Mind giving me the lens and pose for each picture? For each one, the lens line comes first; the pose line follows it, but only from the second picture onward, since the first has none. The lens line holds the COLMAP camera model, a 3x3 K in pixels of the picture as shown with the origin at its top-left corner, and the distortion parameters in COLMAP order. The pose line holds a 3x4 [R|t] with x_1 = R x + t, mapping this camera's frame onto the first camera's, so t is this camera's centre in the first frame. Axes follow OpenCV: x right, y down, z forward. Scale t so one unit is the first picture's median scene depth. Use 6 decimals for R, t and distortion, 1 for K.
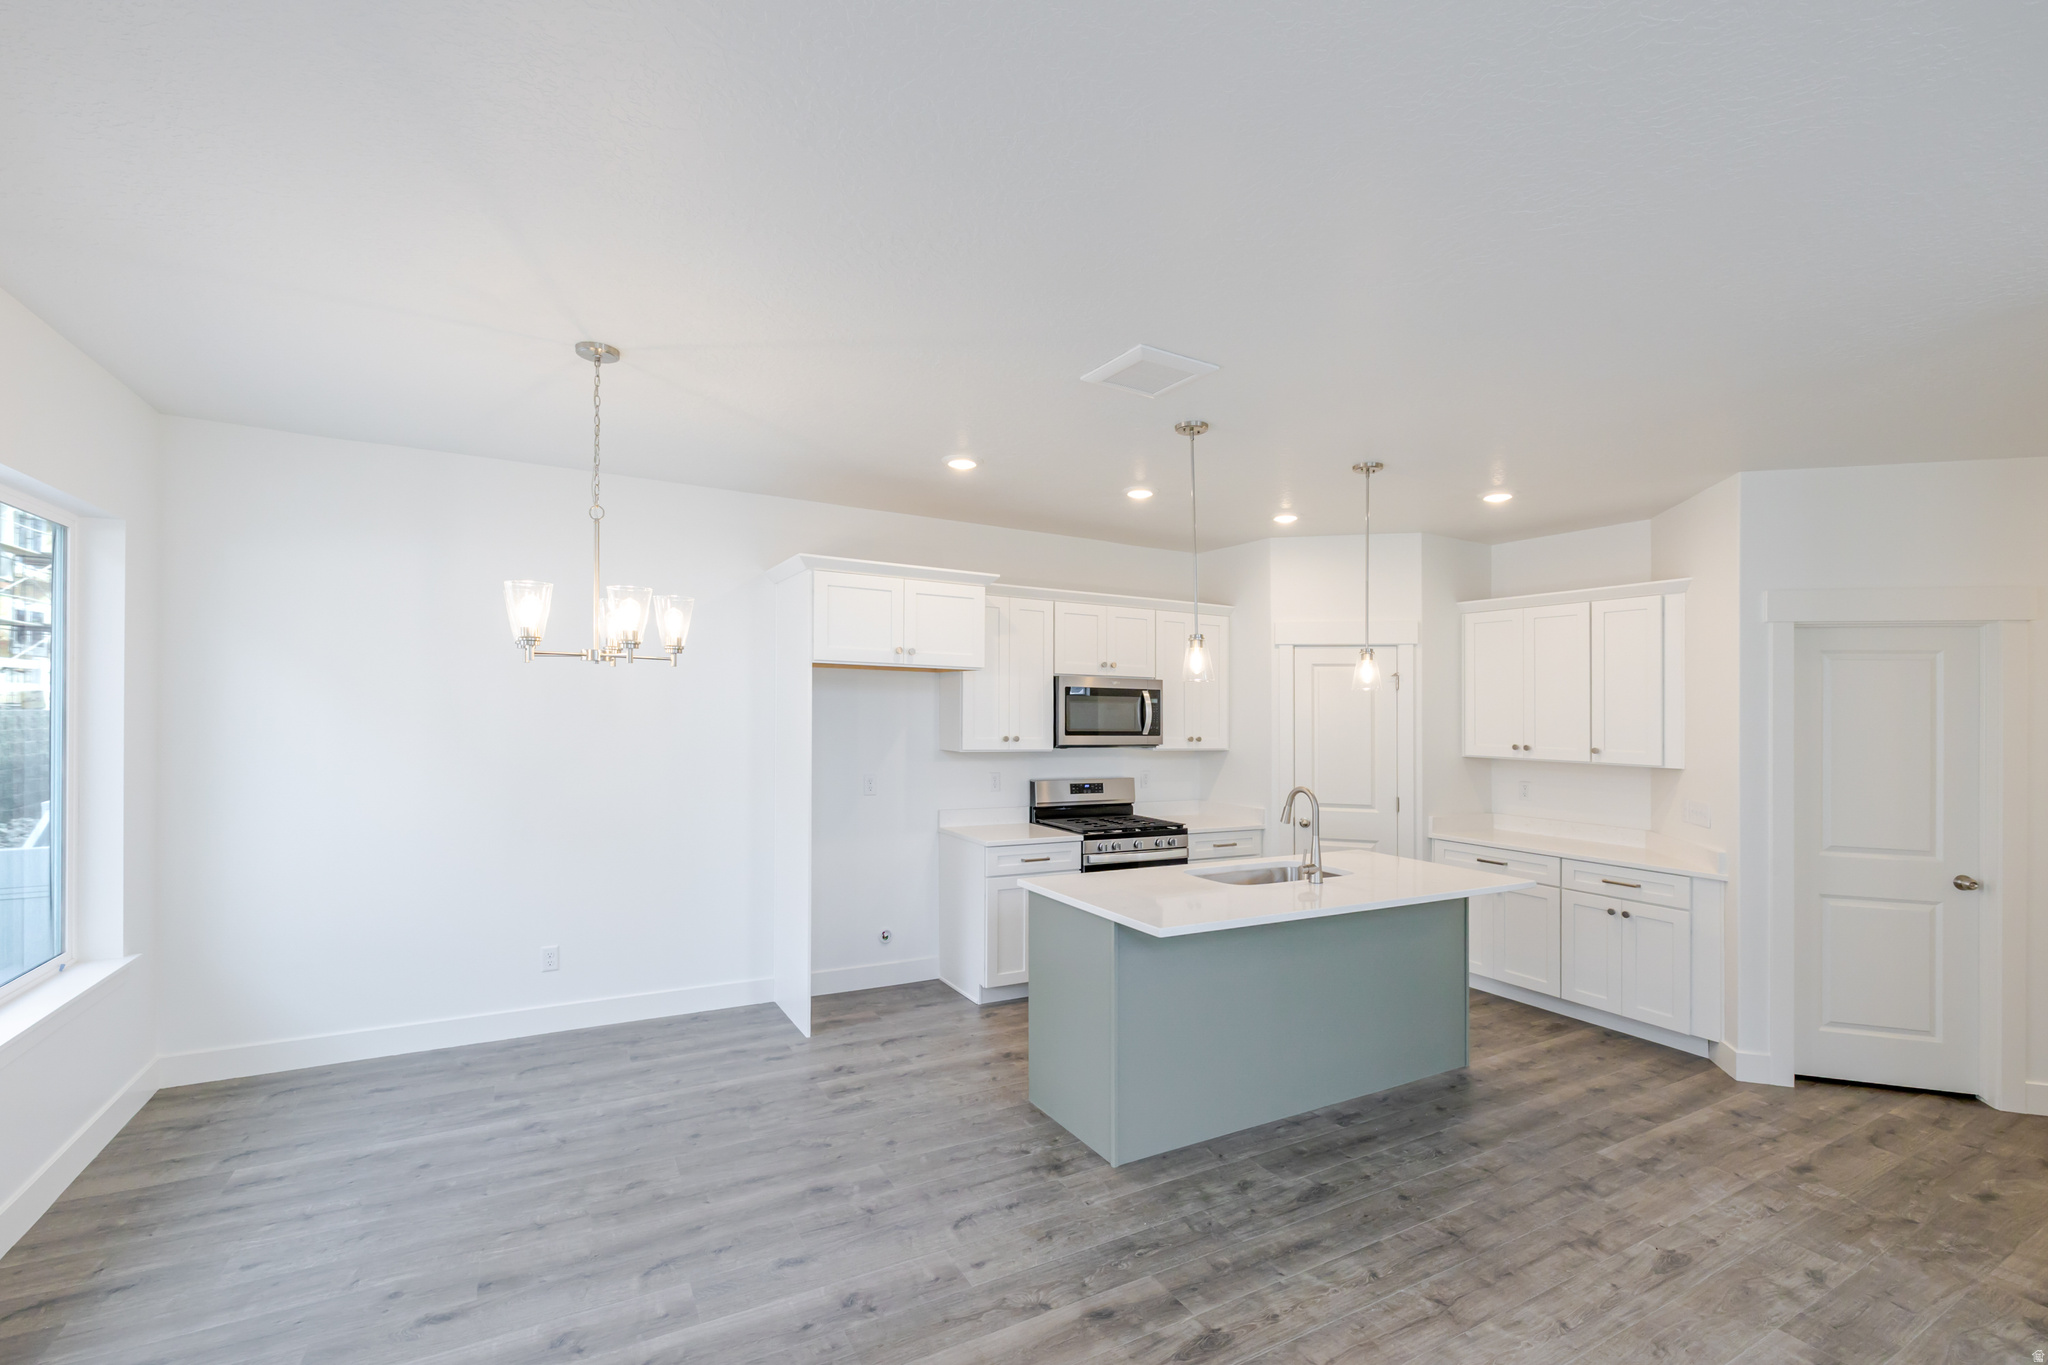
lens RADIAL K [[893.0, 0, 1013.0], [0, 893.0, 712.4], [0, 0, 1]] dist [0.003755, -0.001336]
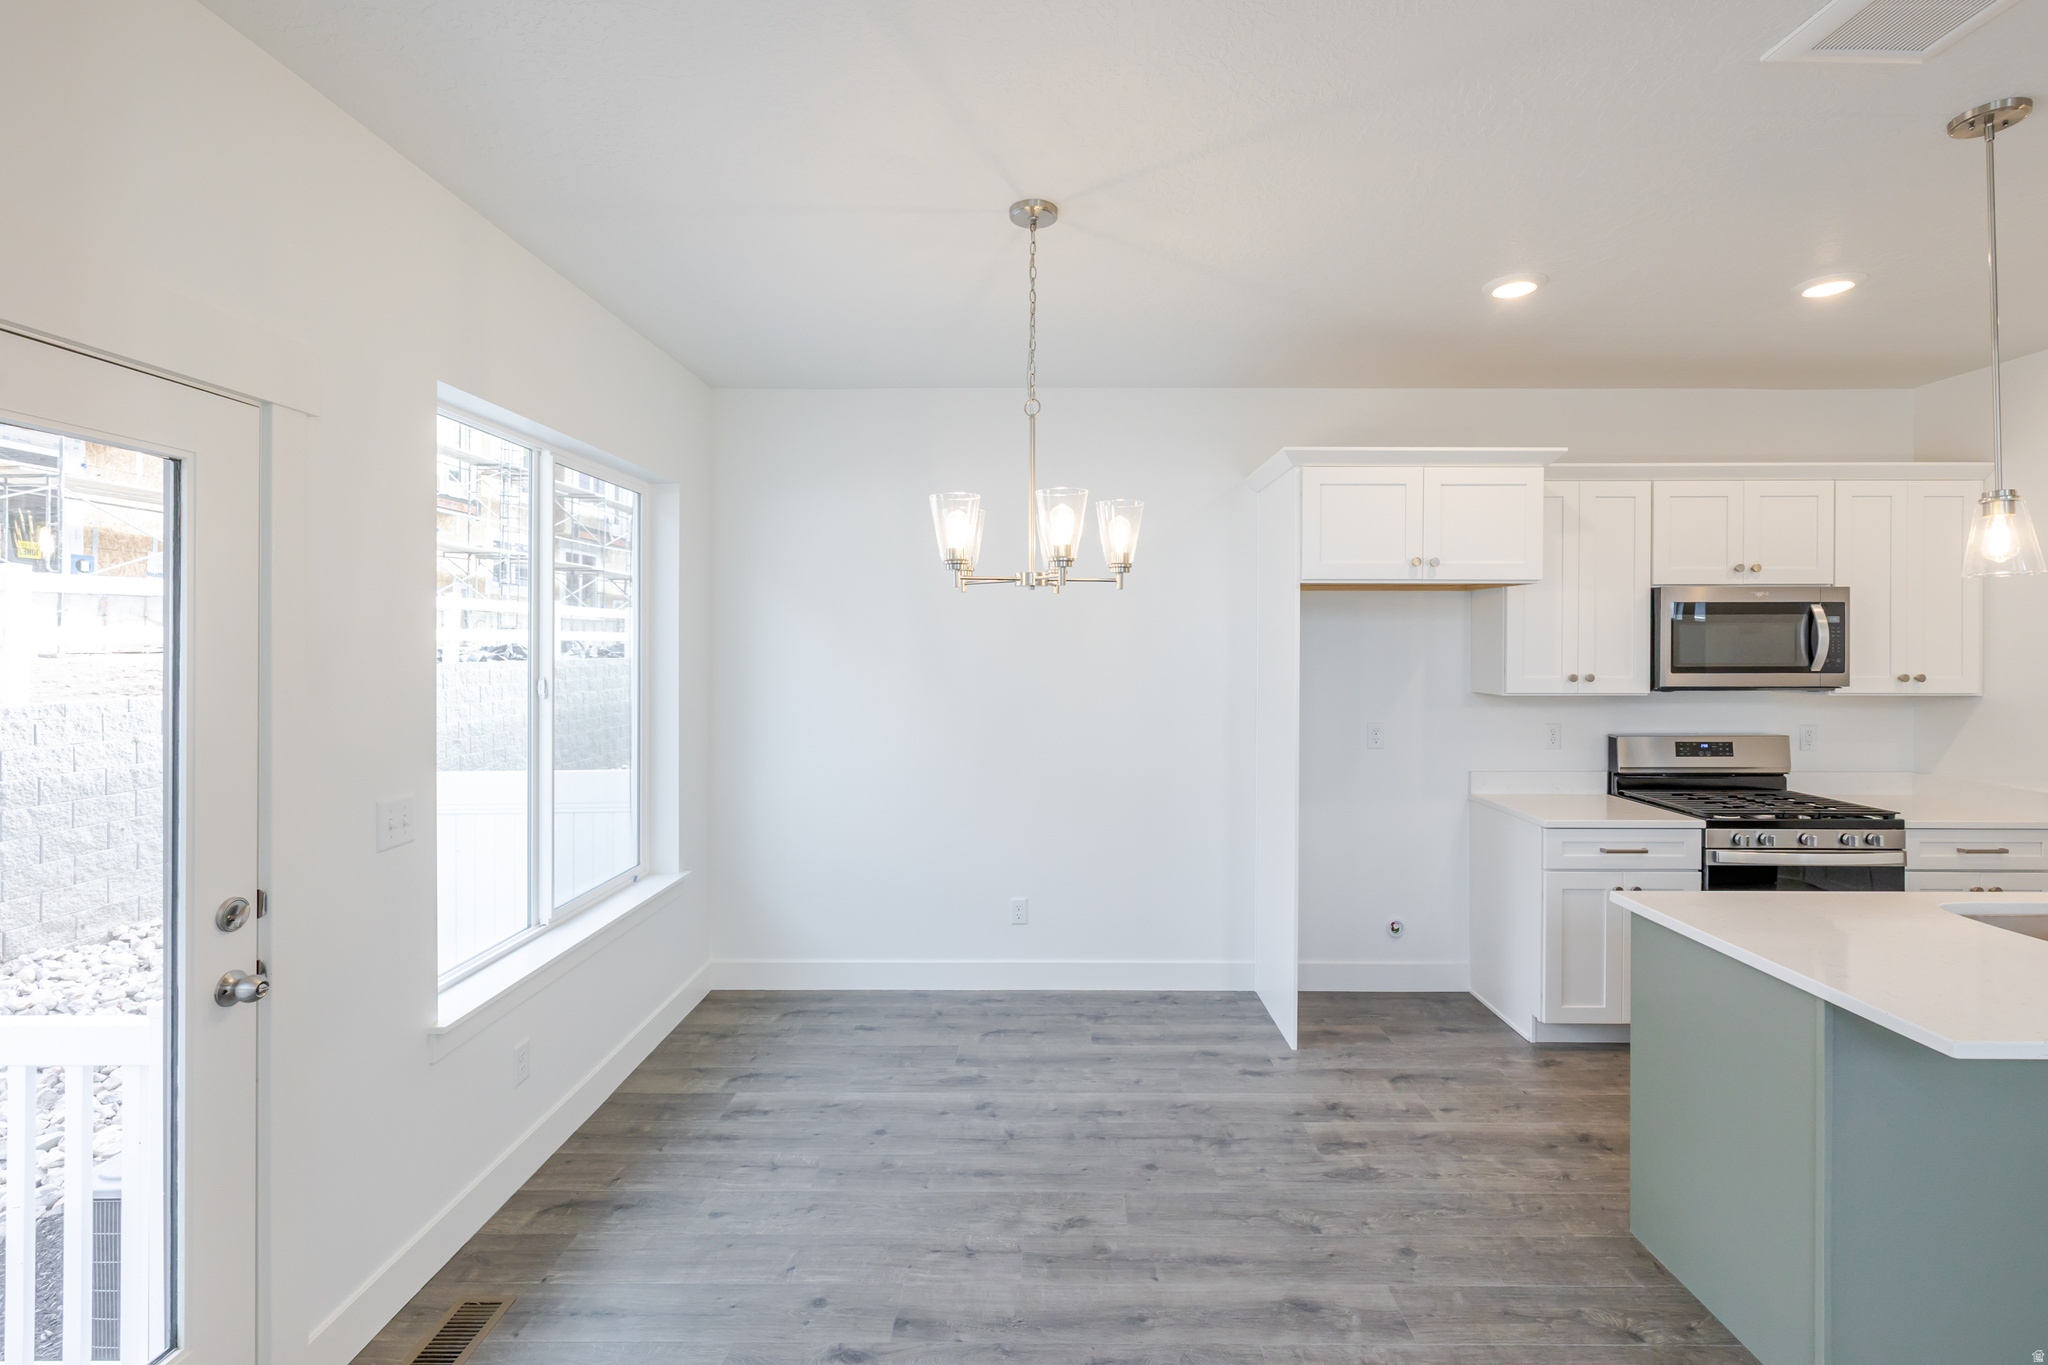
lens RADIAL K [[893.0, 0, 1039.7], [0, 893.0, 671.9], [0, 0, 1]] dist [0.003755, -0.001336]
pose [[0.869879, -0.005390, -0.493235, -0.032432], [0.017511, 0.999647, 0.019959, 0.003158], [0.492954, -0.025998, 0.869667, 0.215356]]
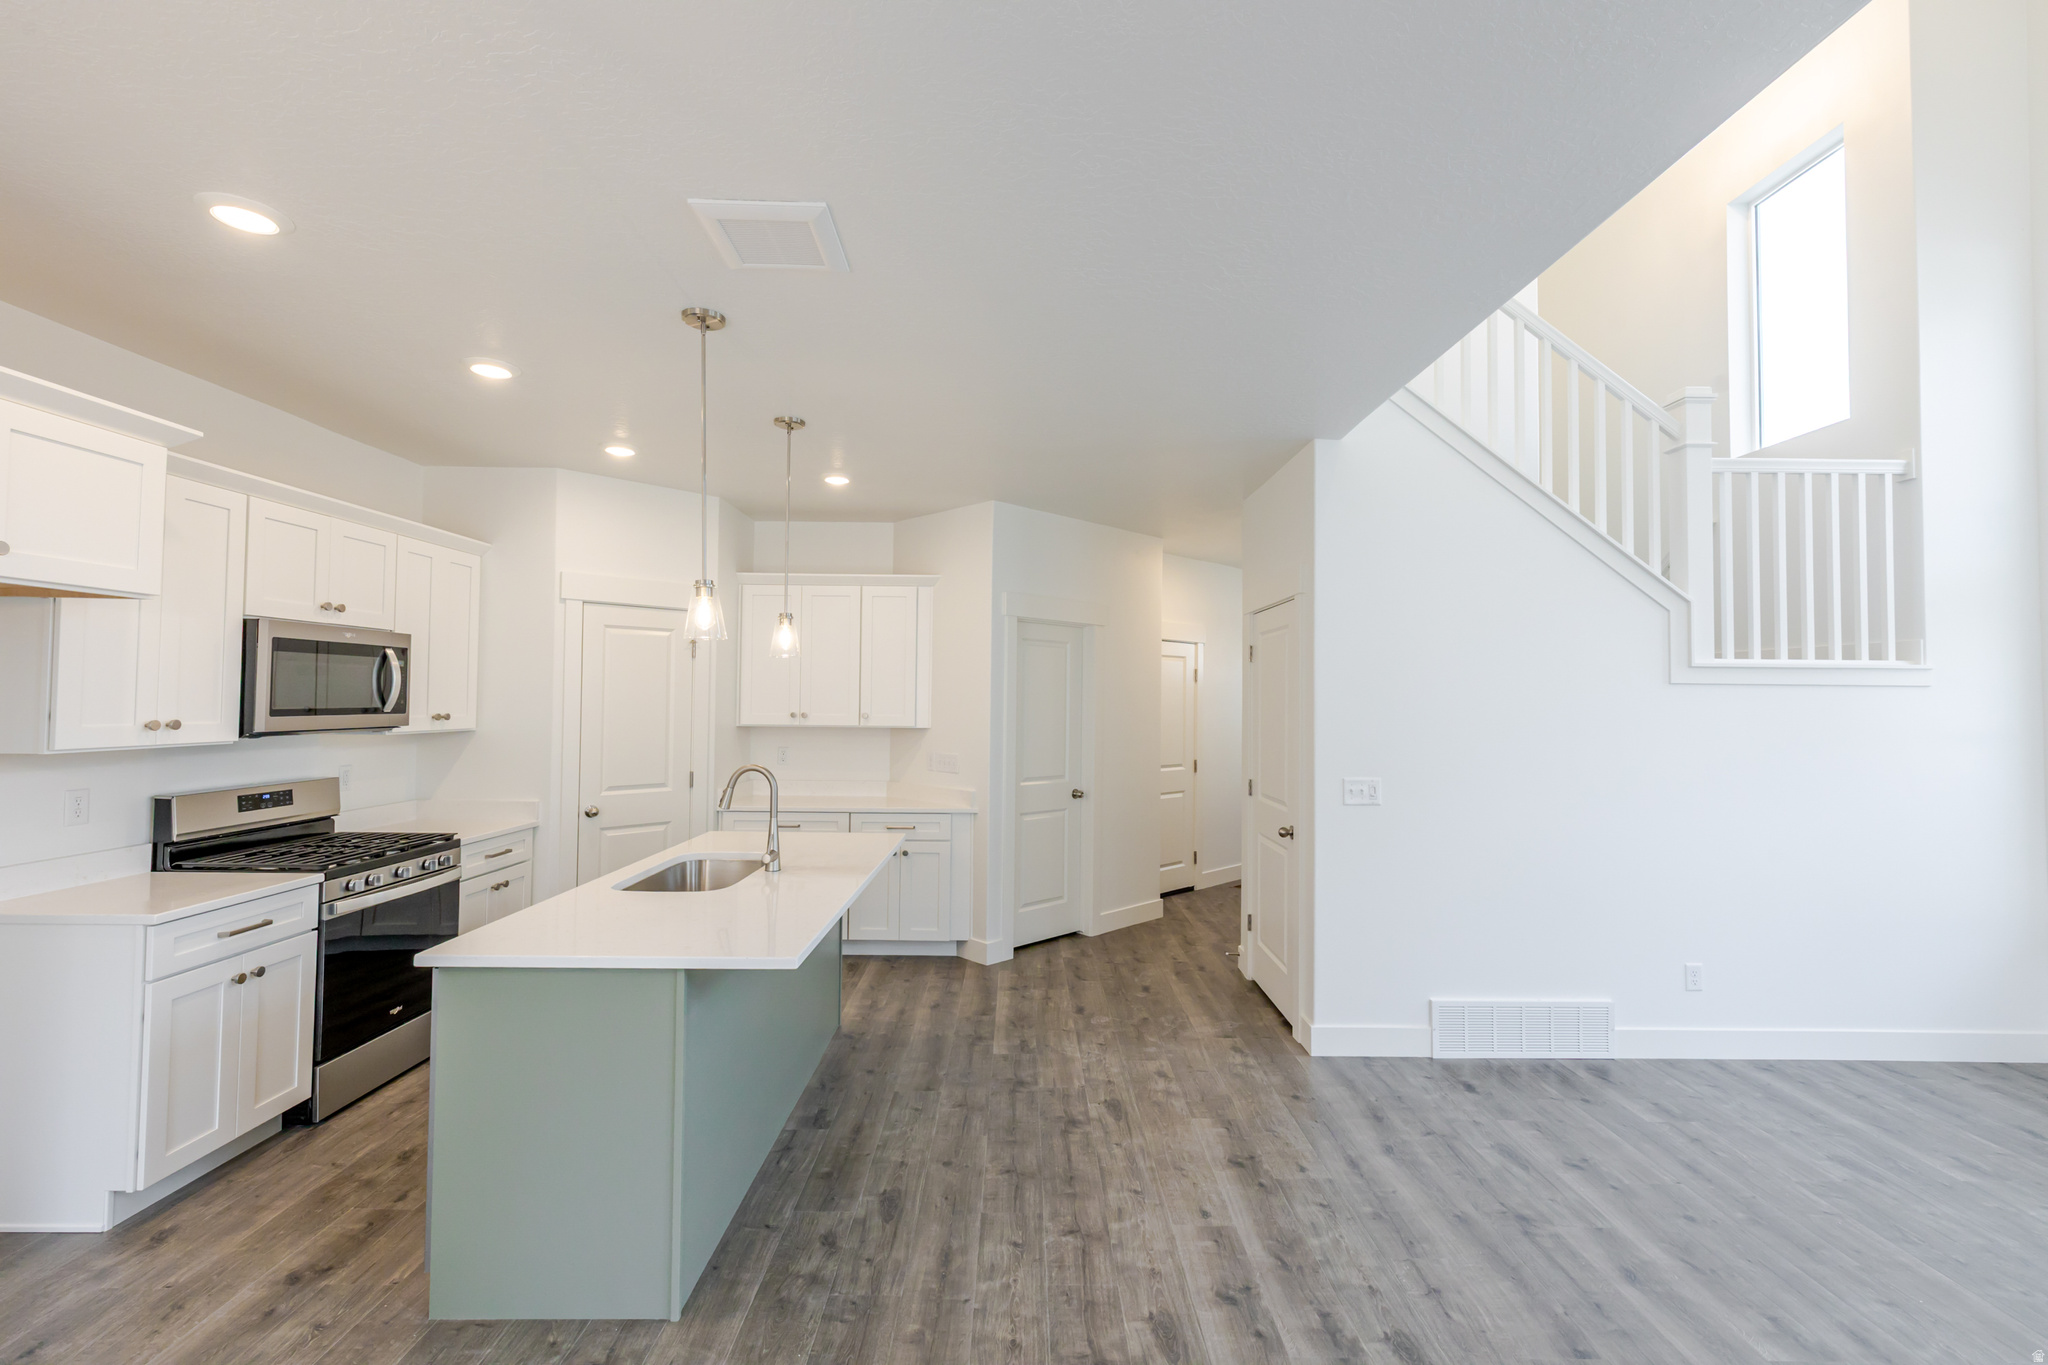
lens RADIAL K [[893.0, 0, 1030.7], [0, 893.0, 663.1], [0, 0, 1]] dist [0.003755, -0.001336]
pose [[0.480296, 0.020128, 0.876876, -0.311017], [0.000137, 0.999735, -0.023023, 0.005002], [-0.877107, 0.011178, 0.480166, 0.332297]]
